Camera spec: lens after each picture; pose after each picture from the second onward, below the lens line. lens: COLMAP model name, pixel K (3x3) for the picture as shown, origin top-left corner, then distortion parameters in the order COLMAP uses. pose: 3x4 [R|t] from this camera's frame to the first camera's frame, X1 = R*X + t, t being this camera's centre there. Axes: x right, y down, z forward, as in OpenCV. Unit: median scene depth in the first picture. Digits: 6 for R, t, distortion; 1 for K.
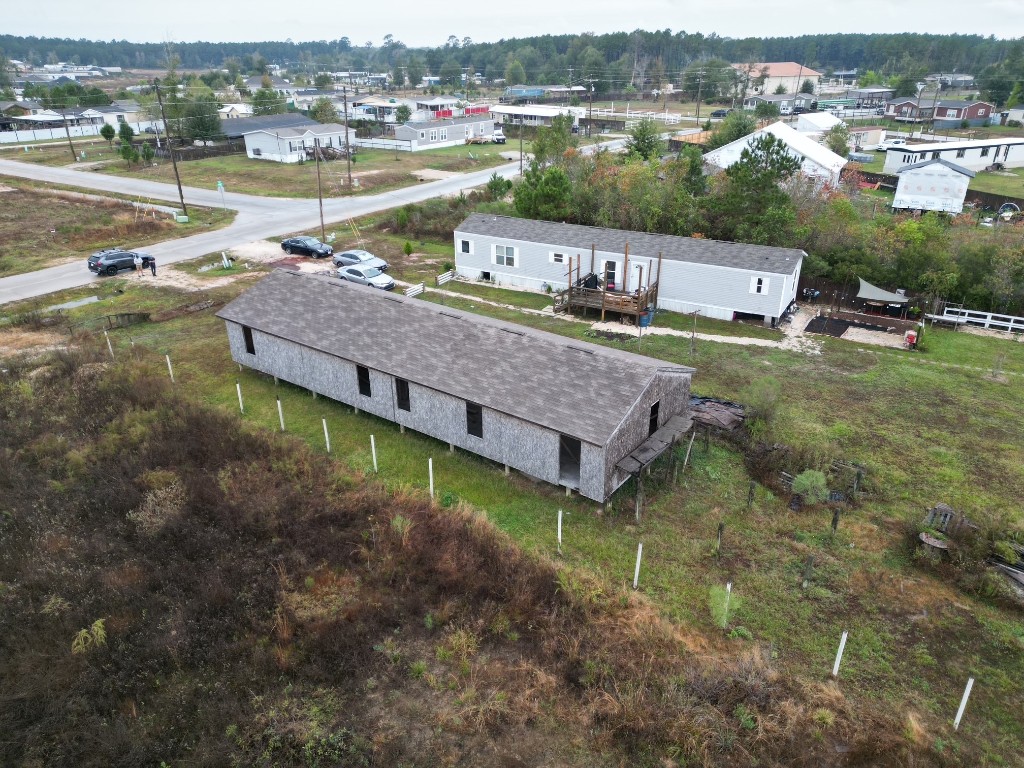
lens RADIAL K [[710.0, 0, 513.9], [0, 710.0, 384.1], [0, 0, 1]] dist [0.095411, -0.098146]
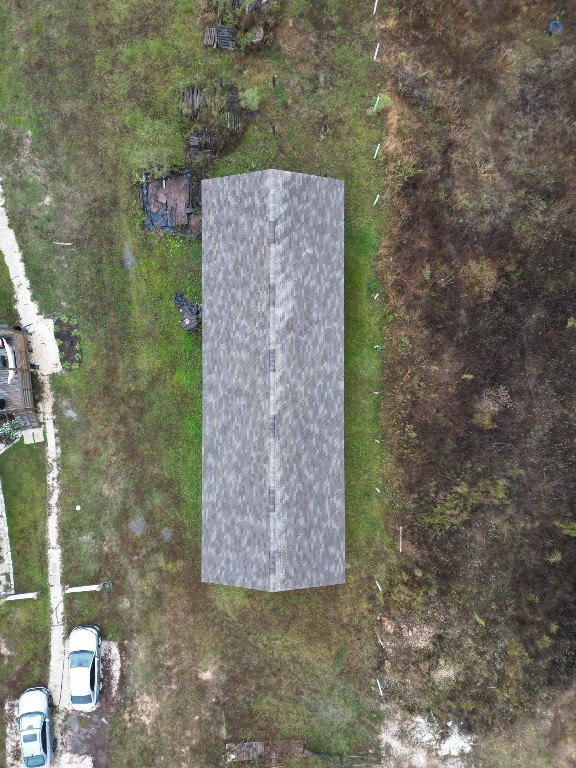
lens RADIAL K [[529.9, 0, 288.0], [0, 529.9, 384.0], [0, 0, 1]] dist [0.086619, -0.075779]
pose [[-0.590330, -0.806948, 0.018564, -0.104392], [0.354293, -0.238383, 0.904240, -0.614801], [-0.725250, 0.540377, 0.426621, 0.426103]]
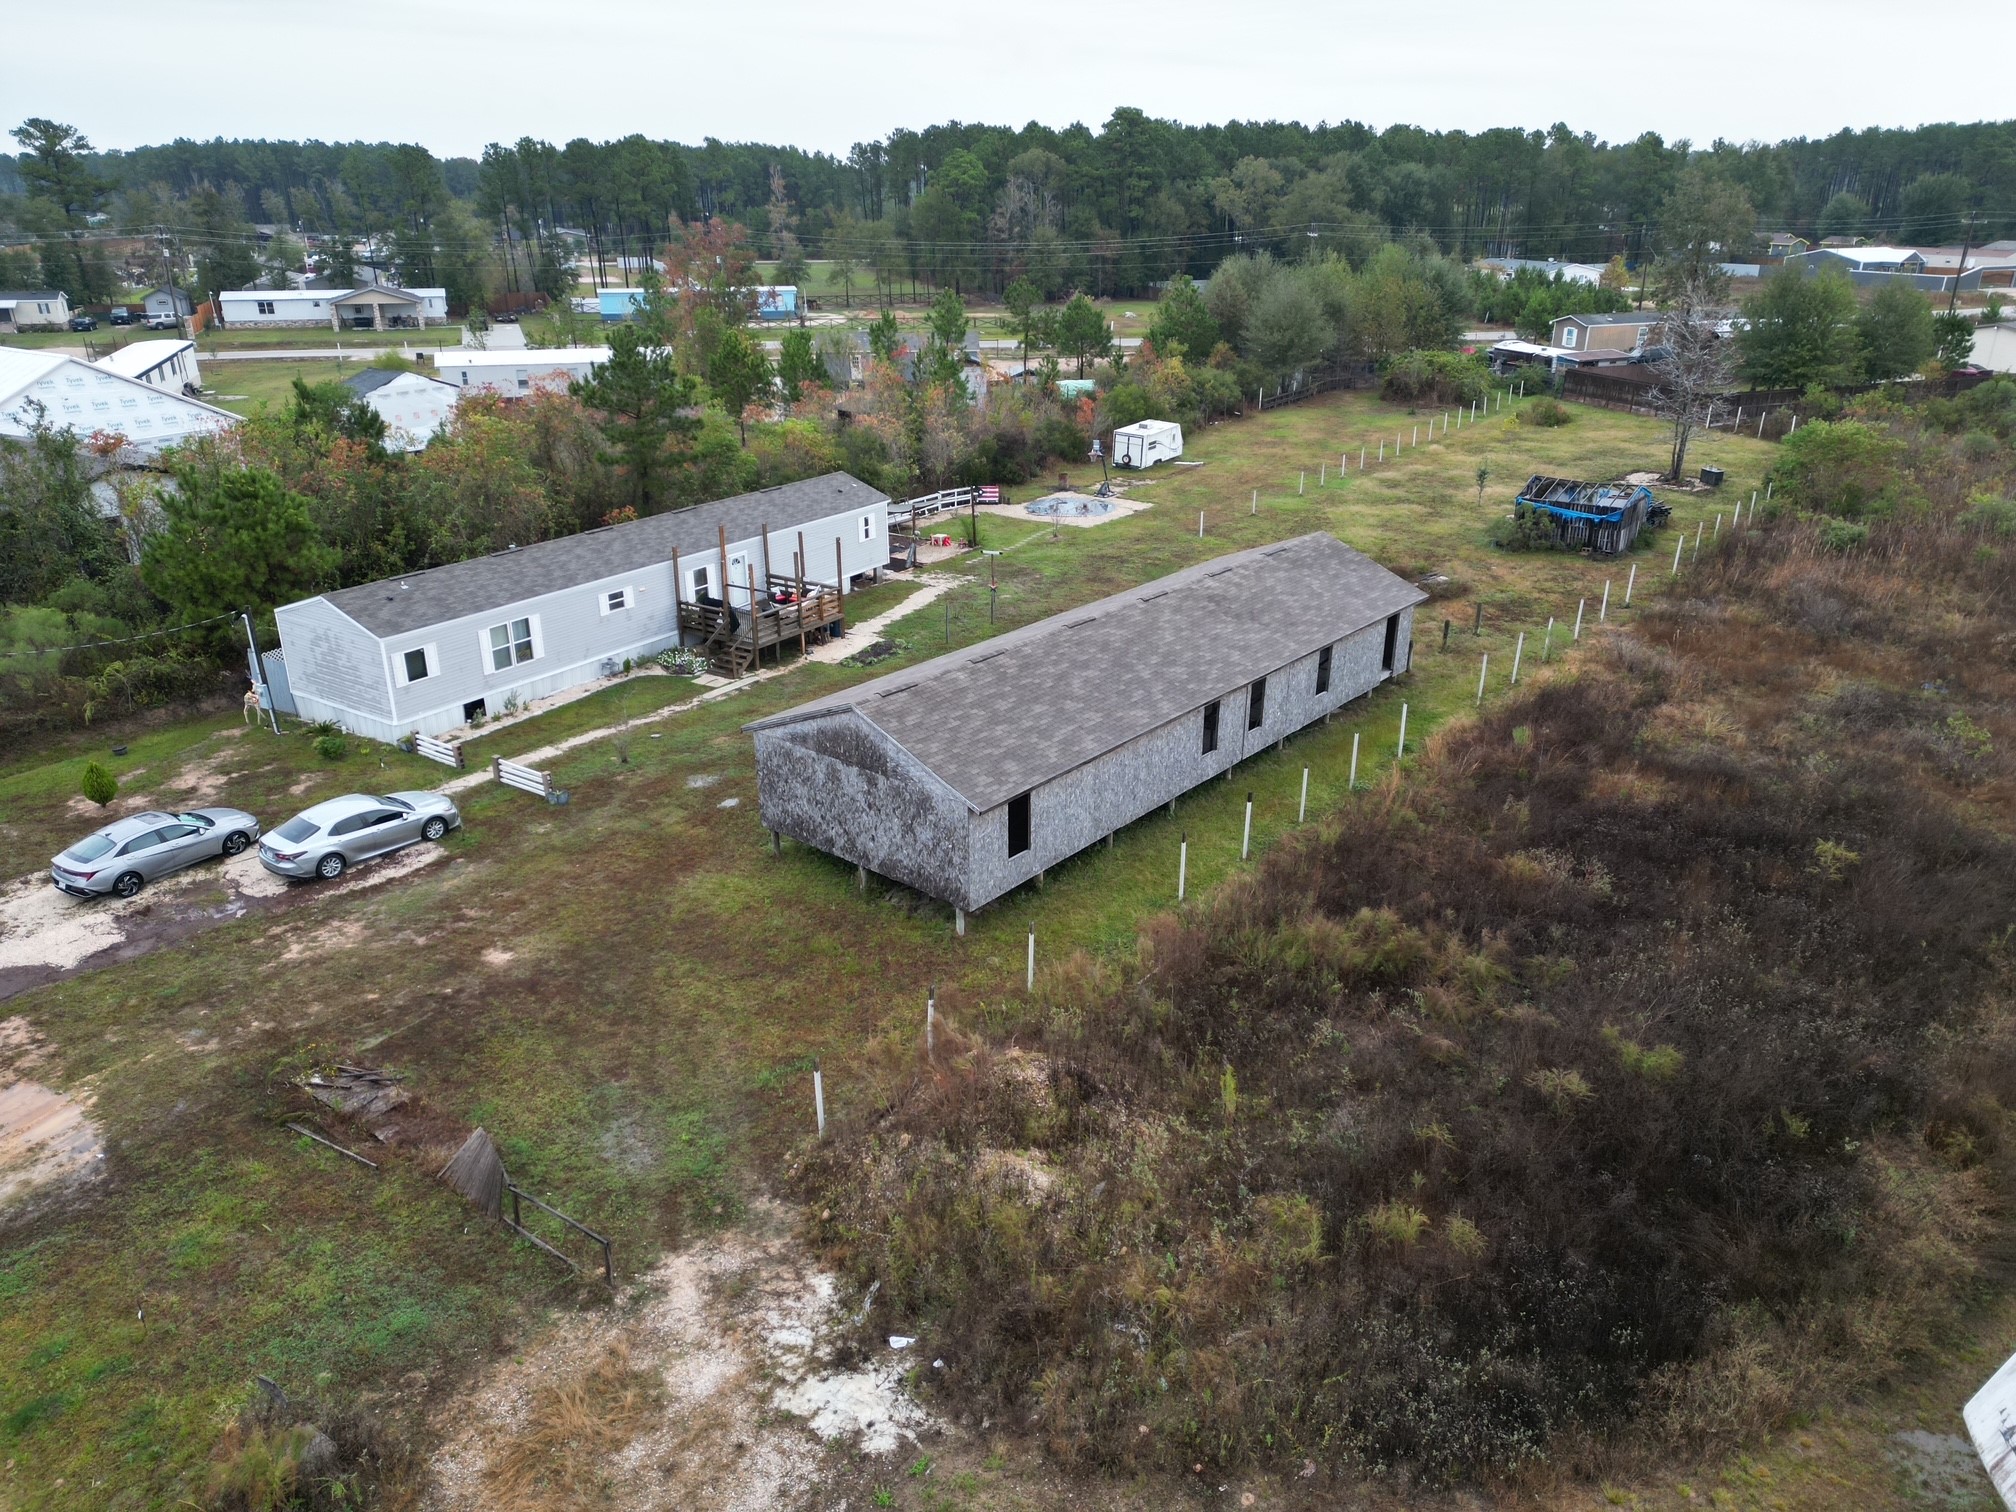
lens RADIAL K [[1397.8, 0, 1011.8], [0, 1397.8, 756.1], [0, 0, 1]] dist [0.095411, -0.098146]
pose [[0.060691, -0.375117, 0.924989, -0.902287], [0.420877, 0.849906, 0.317053, -0.293346], [-0.905085, 0.370064, 0.209459, 0.618152]]
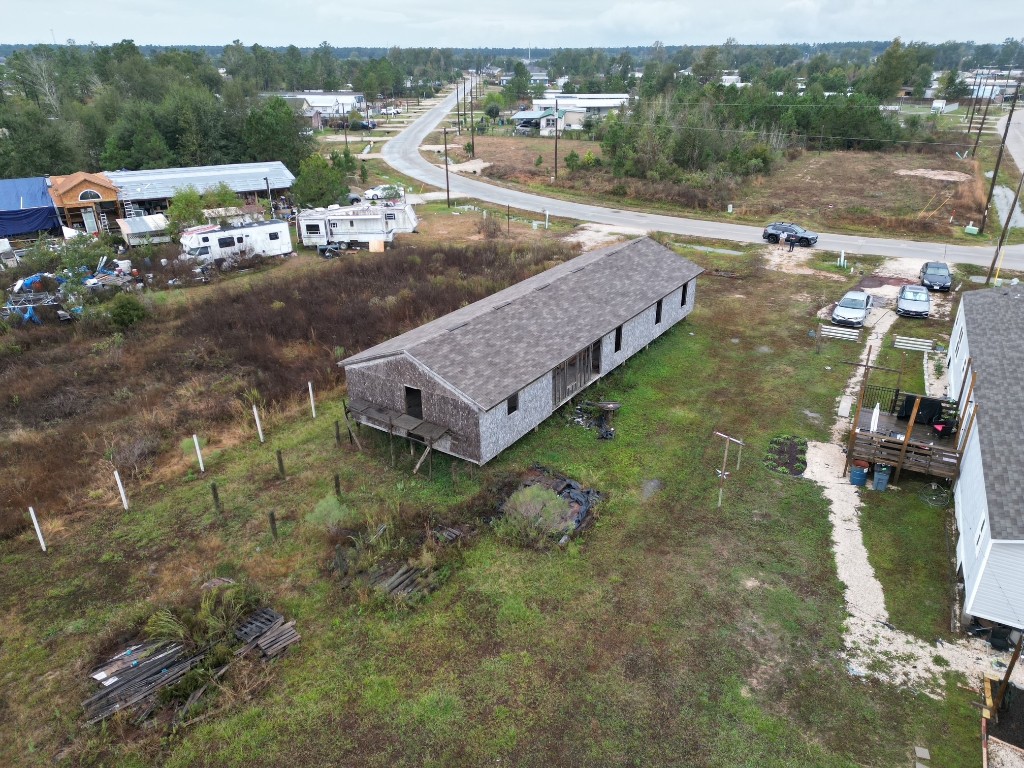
lens RADIAL K [[710.0, 0, 513.9], [0, 710.0, 384.1], [0, 0, 1]] dist [0.095411, -0.098146]
pose [[0.037405, 0.417993, -0.907680, 0.665017], [-0.417553, 0.831758, 0.365824, -0.243700], [0.907882, 0.365321, 0.205646, 0.539599]]
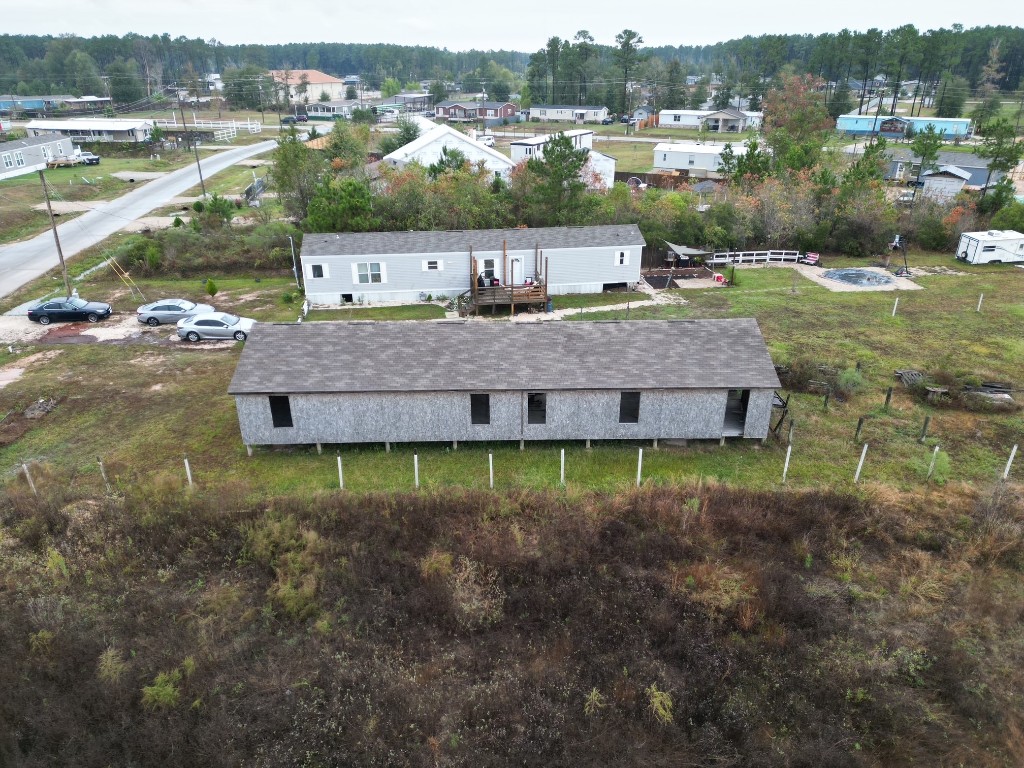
lens RADIAL K [[710.0, 0, 513.9], [0, 710.0, 384.1], [0, 0, 1]] dist [0.095411, -0.098146]
pose [[0.790092, -0.254385, 0.557712, -0.468848], [0.258740, 0.963201, 0.072789, -0.062893], [-0.555705, 0.086793, 0.826837, 0.131069]]
